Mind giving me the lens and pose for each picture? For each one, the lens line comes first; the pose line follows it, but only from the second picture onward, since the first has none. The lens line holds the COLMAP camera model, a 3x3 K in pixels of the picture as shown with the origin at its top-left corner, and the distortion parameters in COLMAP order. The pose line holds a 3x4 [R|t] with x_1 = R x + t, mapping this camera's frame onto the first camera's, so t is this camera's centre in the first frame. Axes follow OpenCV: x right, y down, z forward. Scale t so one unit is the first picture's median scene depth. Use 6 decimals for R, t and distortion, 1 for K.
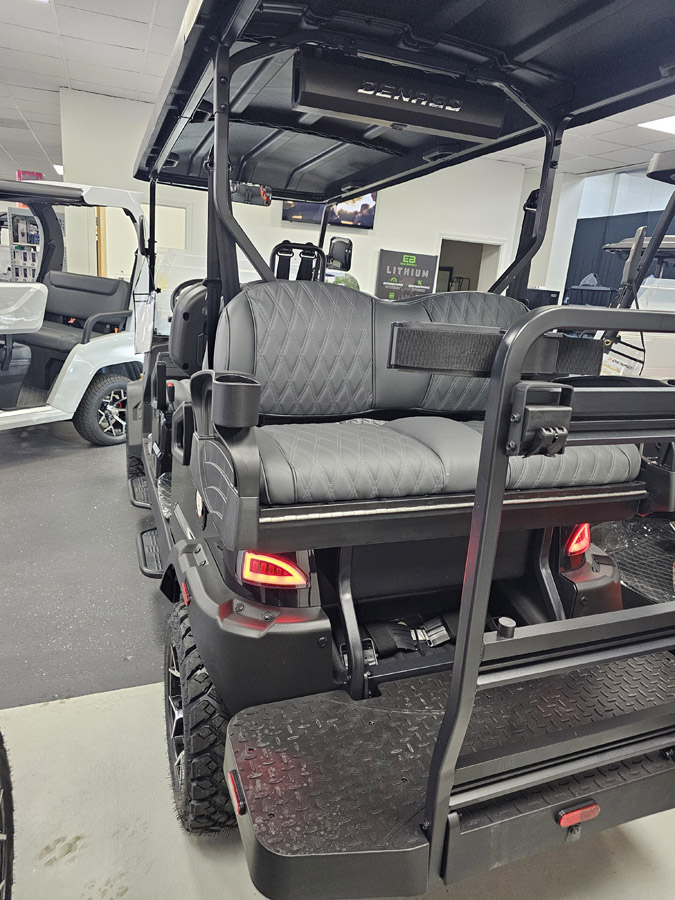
lens RADIAL K [[607.8, 0, 337.5], [0, 607.8, 450.0], [0, 0, 1]] dist [0.025187, -0.033329]
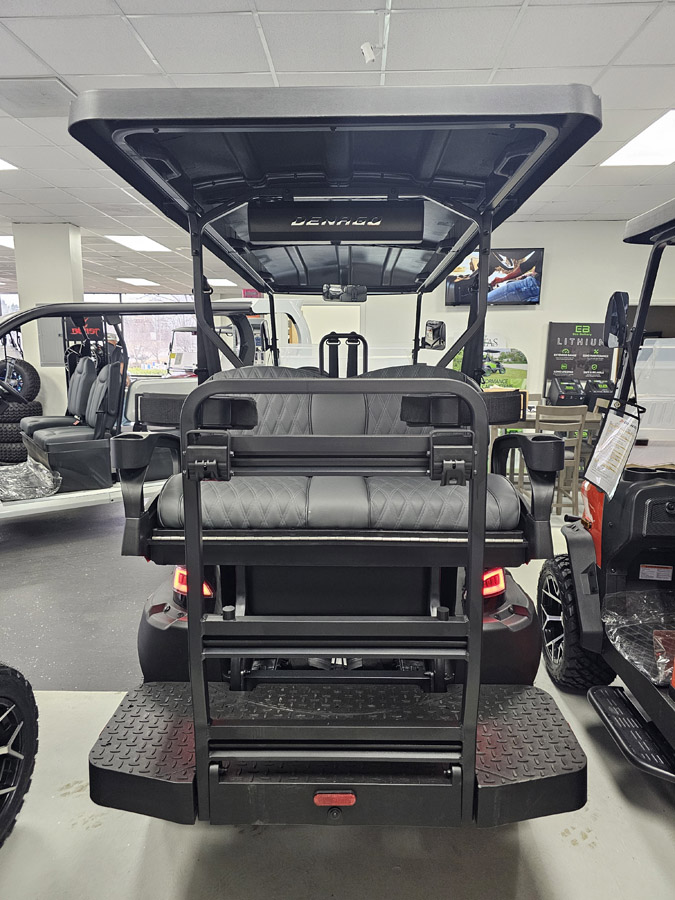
lens RADIAL K [[605.9, 0, 337.5], [0, 605.9, 450.0], [0, 0, 1]] dist [0.062099, -0.104193]
pose [[0.923293, -0.014139, -0.383835, 0.509361], [-0.035013, 0.992063, -0.120765, 0.044120], [0.382496, 0.124941, 0.915471, -0.091142]]
